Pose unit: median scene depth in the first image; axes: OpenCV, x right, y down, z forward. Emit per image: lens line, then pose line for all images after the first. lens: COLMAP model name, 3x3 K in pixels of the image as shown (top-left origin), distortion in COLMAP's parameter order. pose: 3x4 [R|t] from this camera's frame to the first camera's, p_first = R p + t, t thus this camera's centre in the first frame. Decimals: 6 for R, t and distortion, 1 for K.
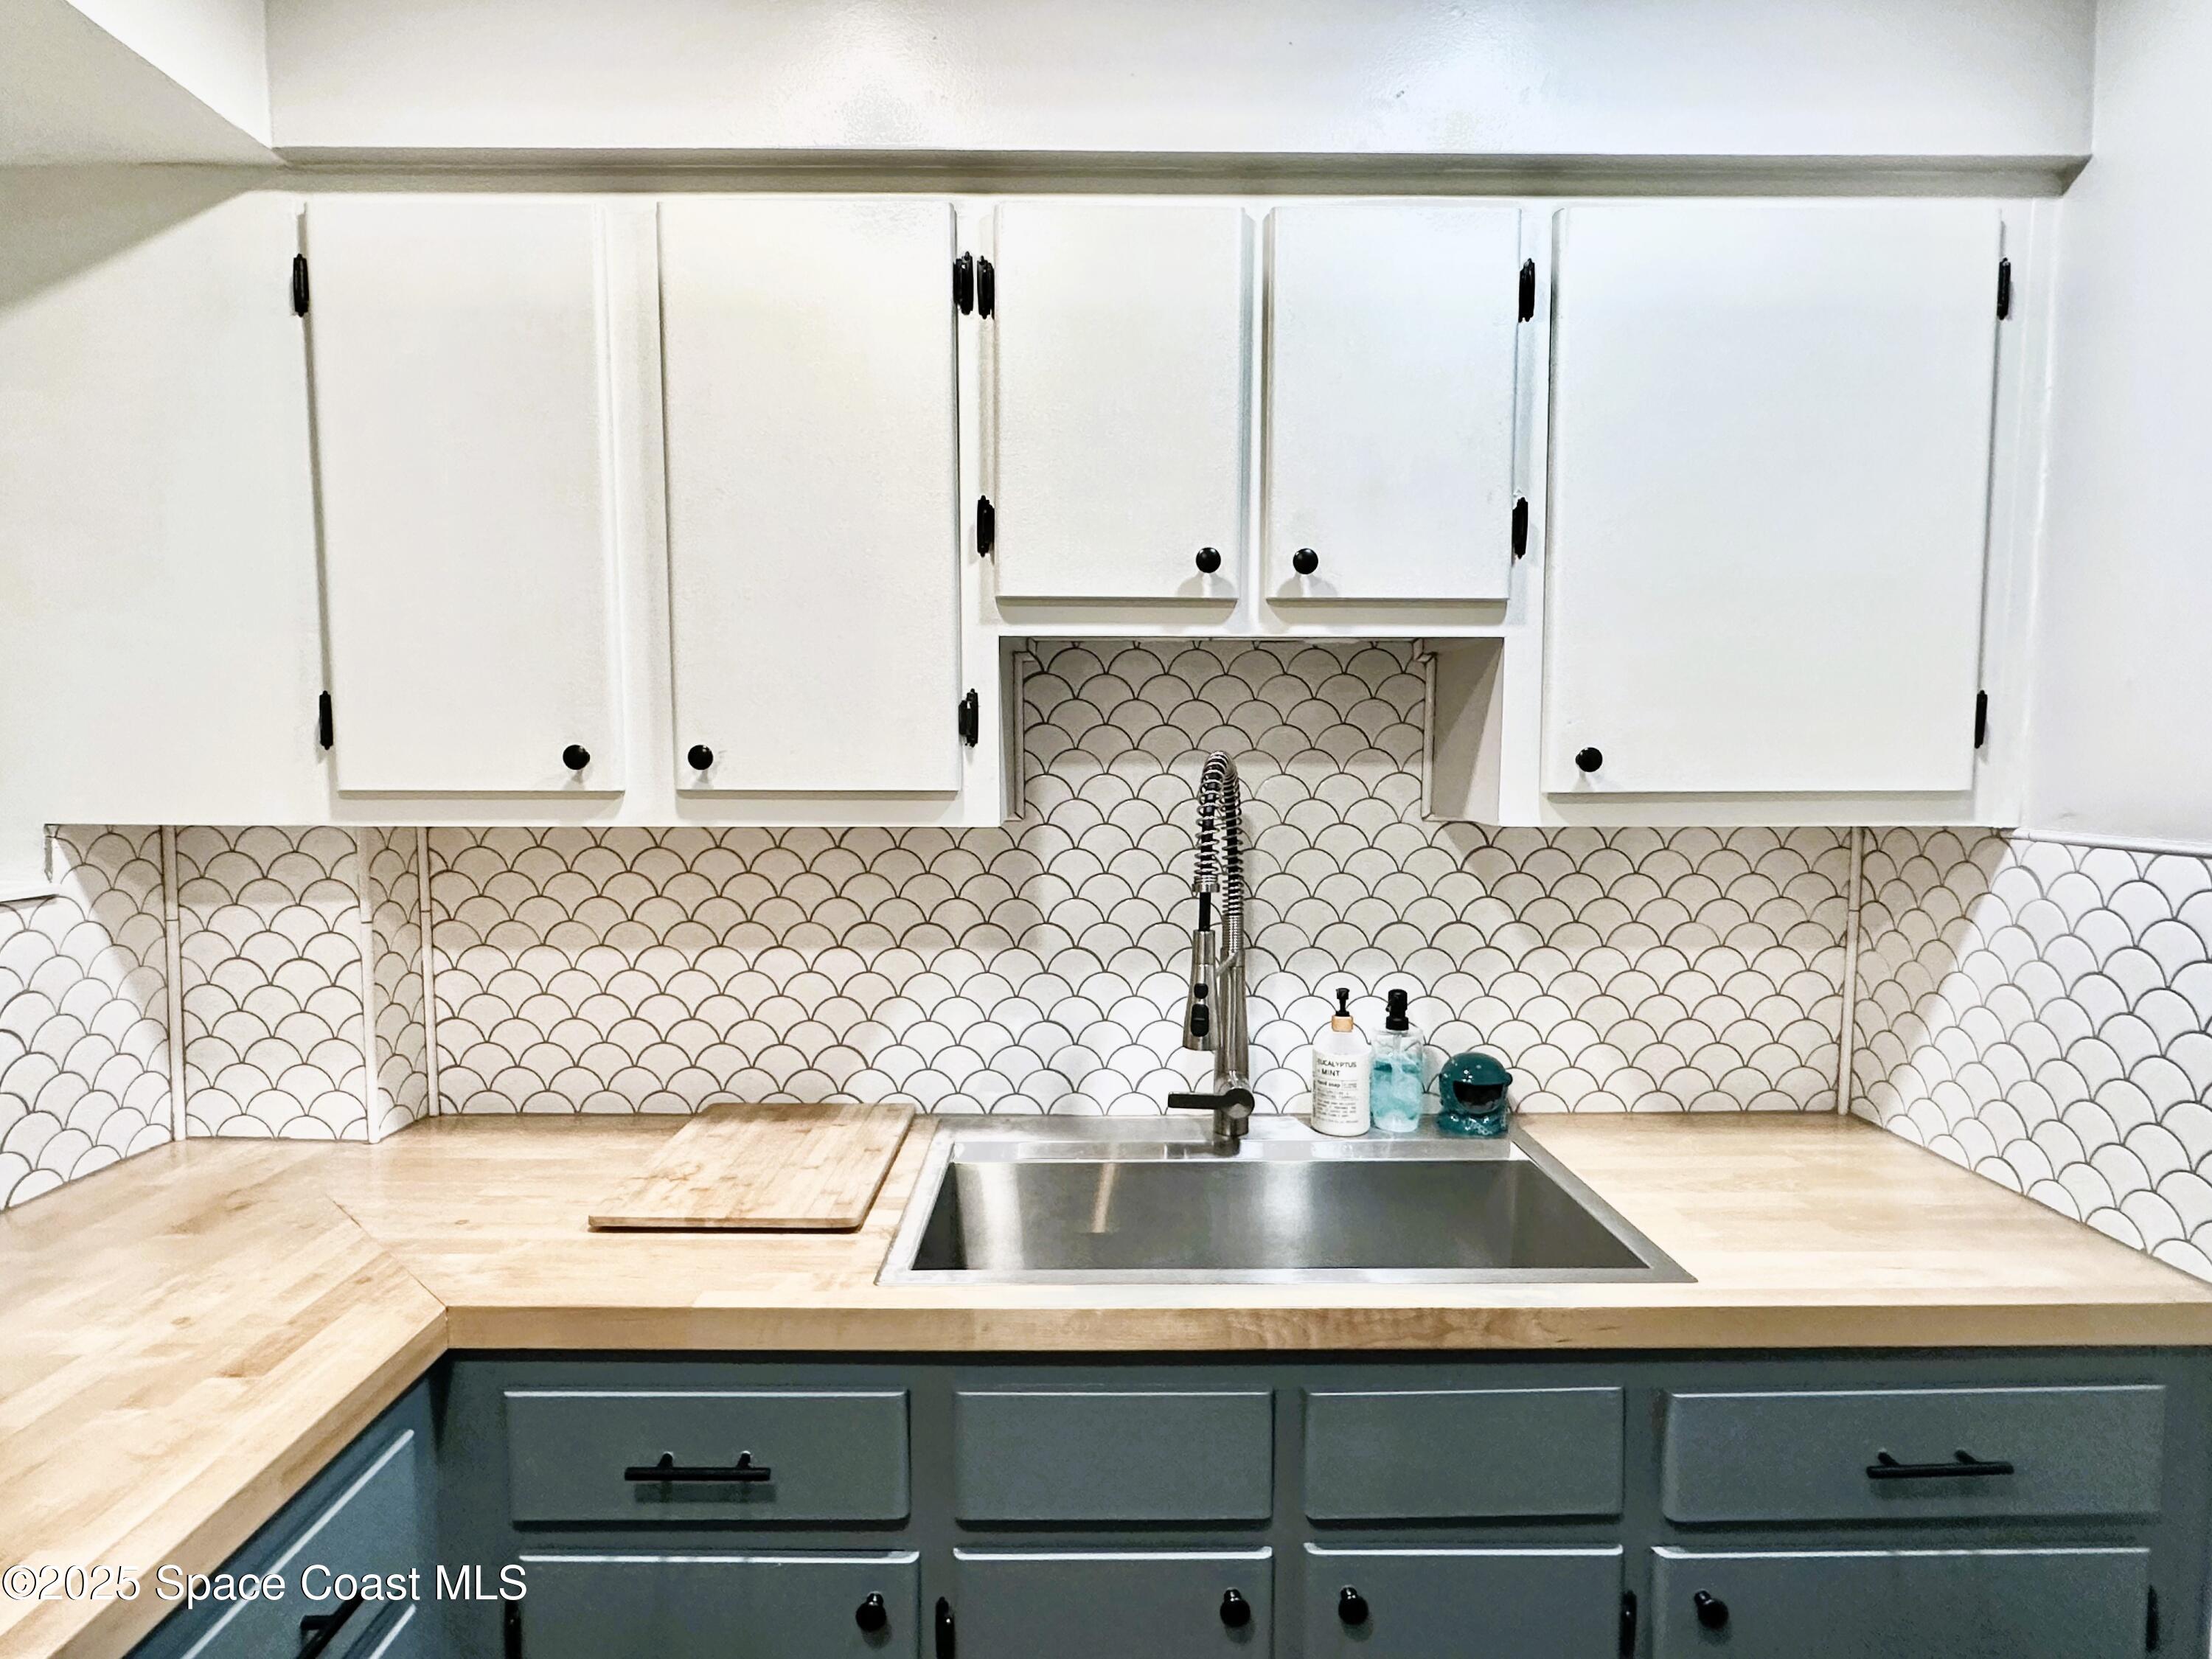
lens RADIAL K [[1217.9, 0, 1106.1], [0, 1217.9, 854.2], [0, 0, 1]] dist [-0.001192, -0.001159]
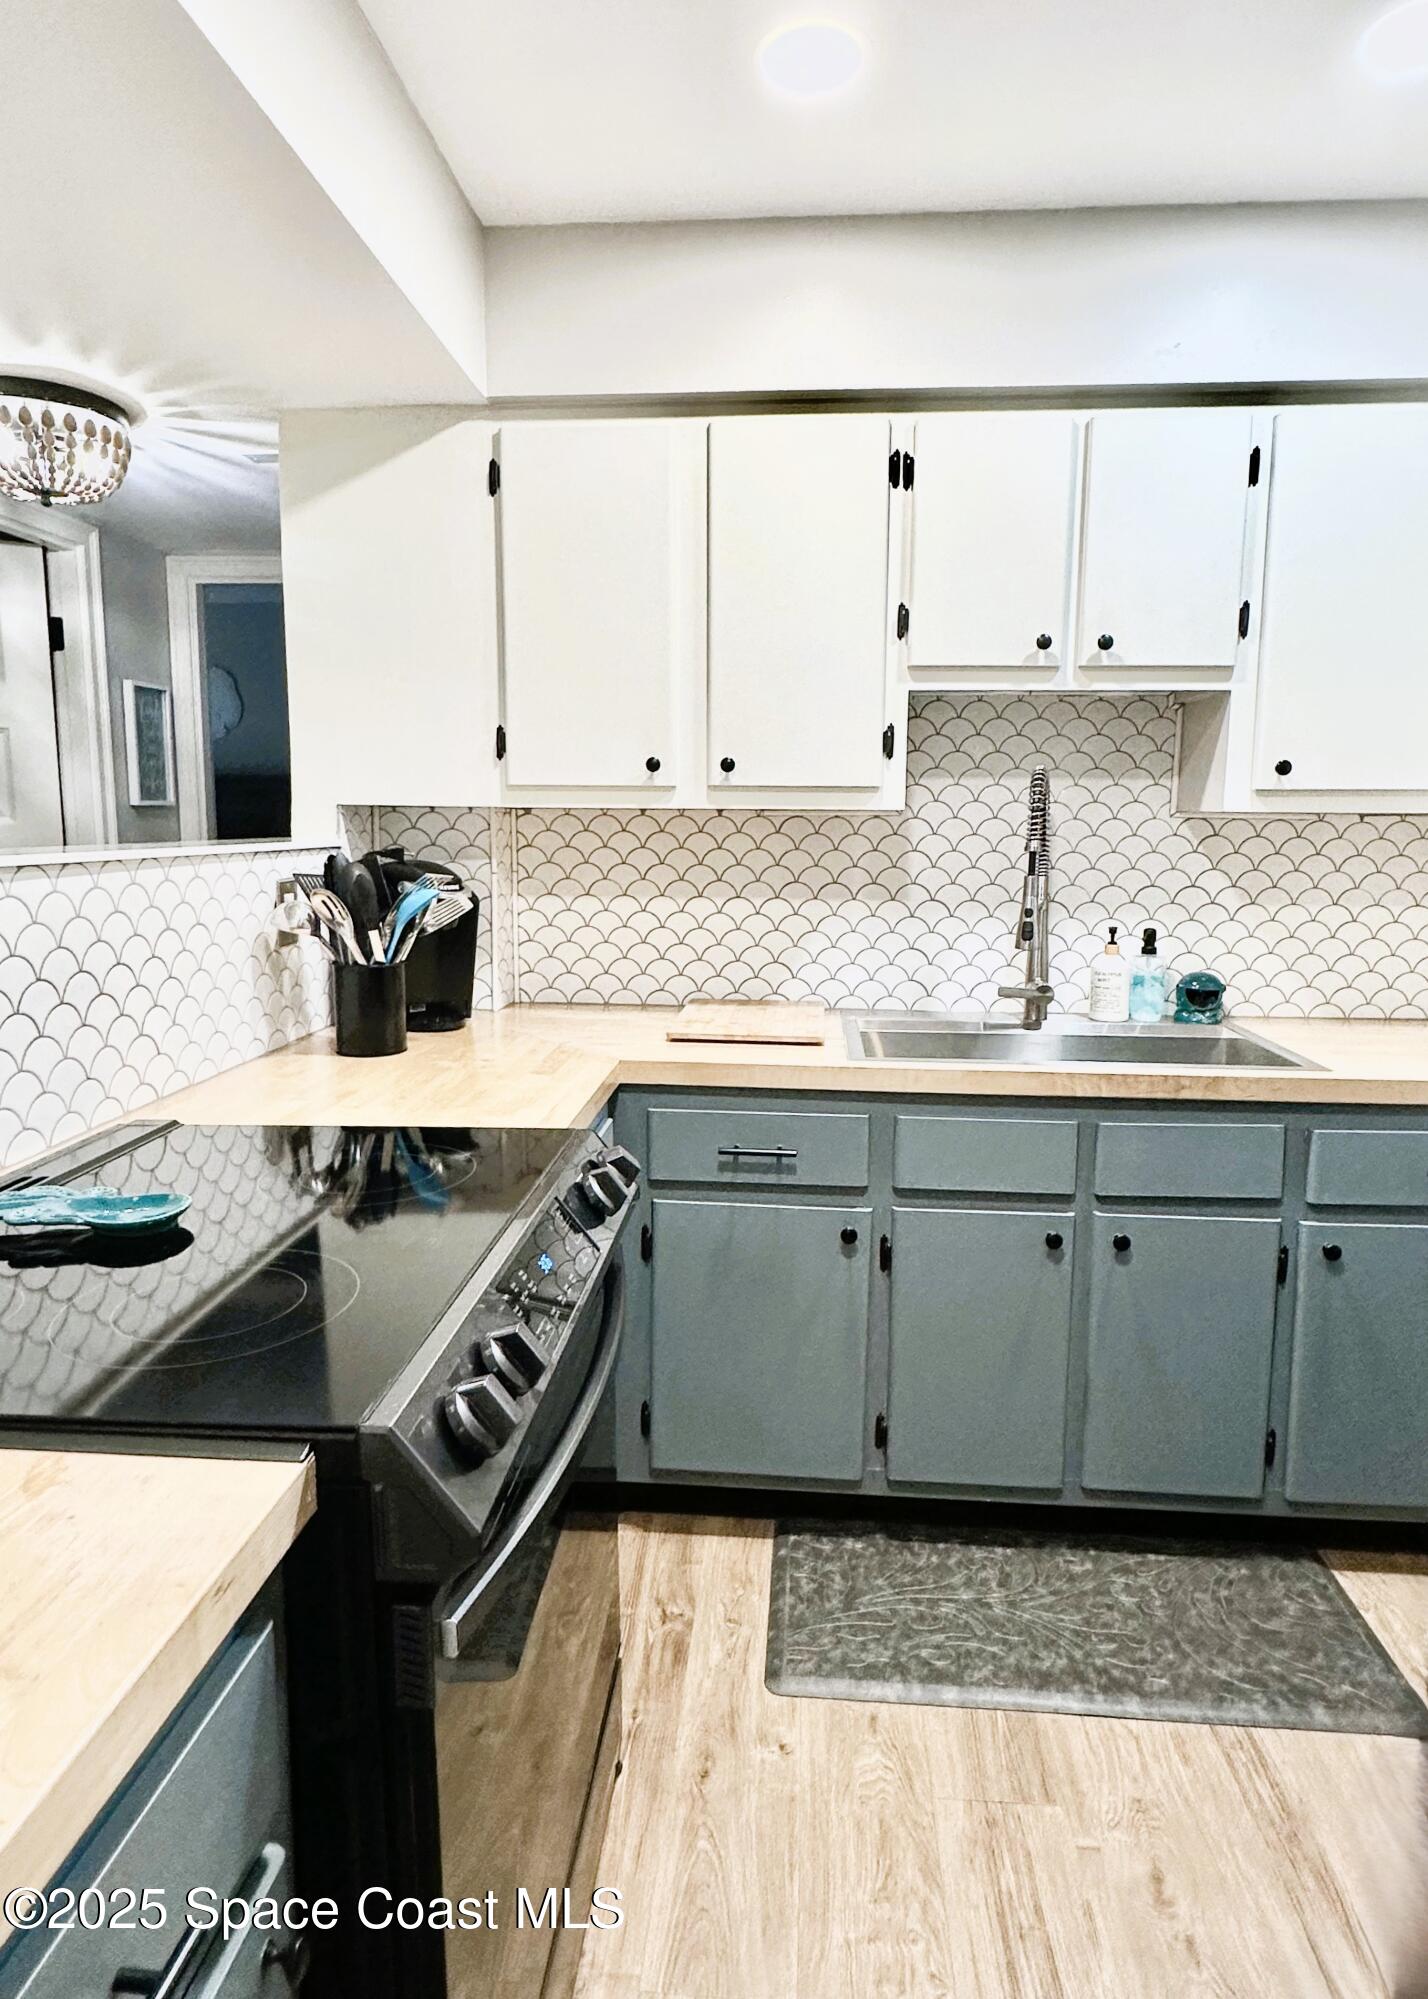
lens RADIAL K [[1207.9, 0, 714.0], [0, 1207.9, 999.5], [0, 0, 1]] dist [-0.000863, -0.001002]
pose [[0.996171, 0.018899, -0.085357, -0.173673], [-0.014040, 0.998266, 0.057170, 0.123792], [0.086289, -0.055753, 0.994709, -0.554620]]
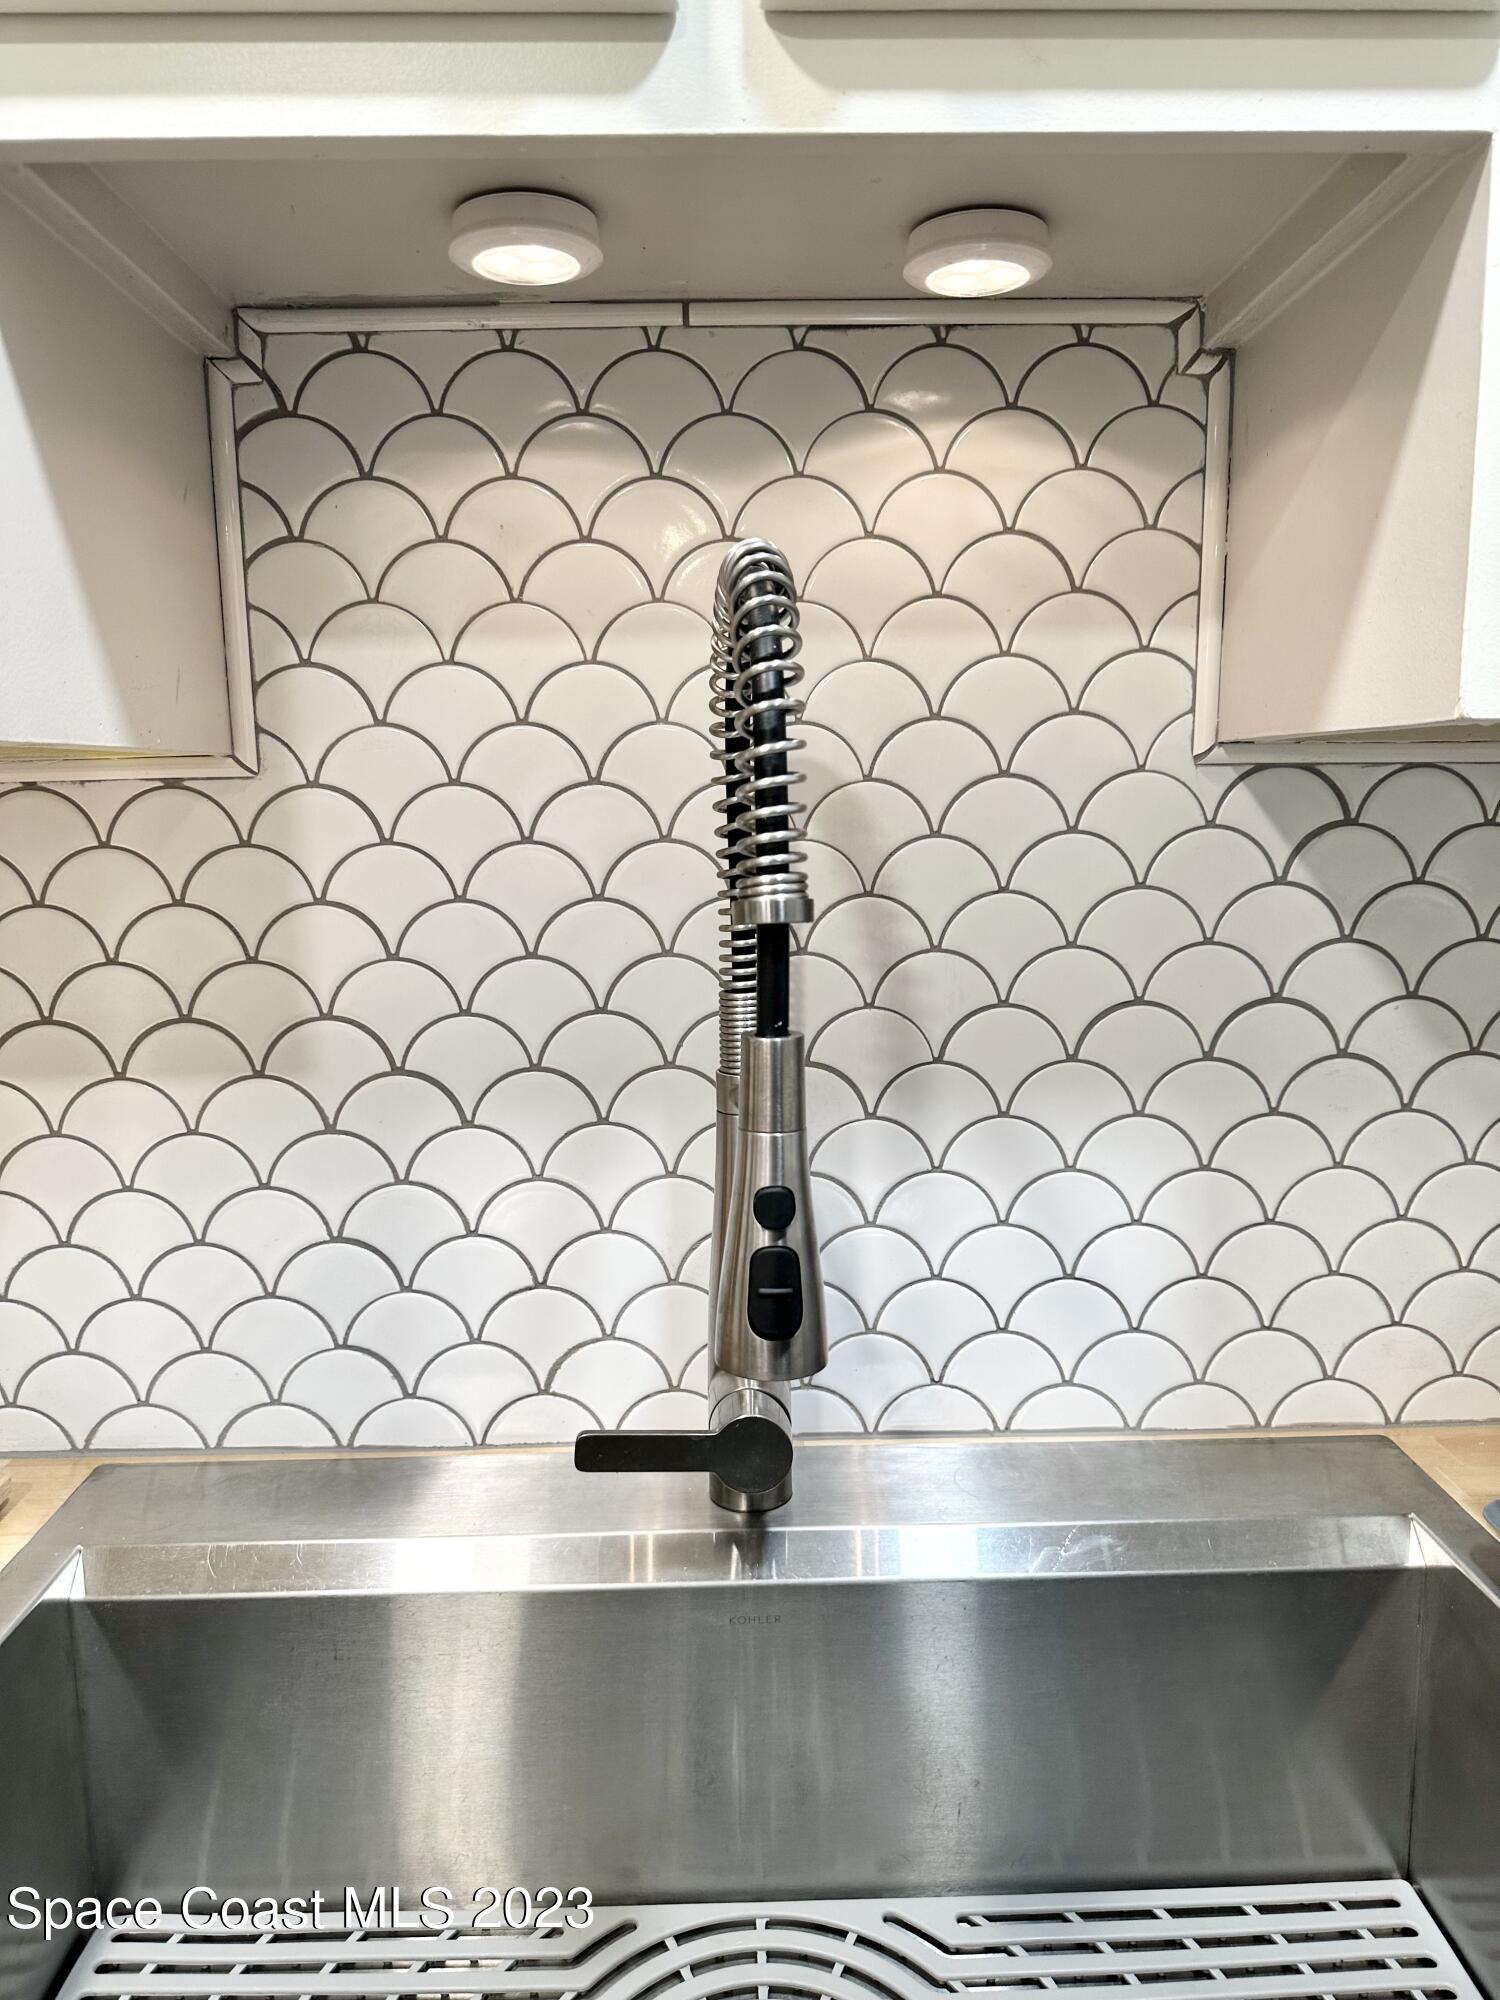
lens RADIAL K [[1454.7, 0, 755.9], [0, 1454.7, 994.2], [0, 0, 1]] dist [0.002020, -0.000720]
pose [[0.999721, -0.016772, 0.016624, 0.099514], [0.015640, 0.997696, 0.066012, 0.017688], [-0.017693, -0.065734, 0.997680, 0.506460]]
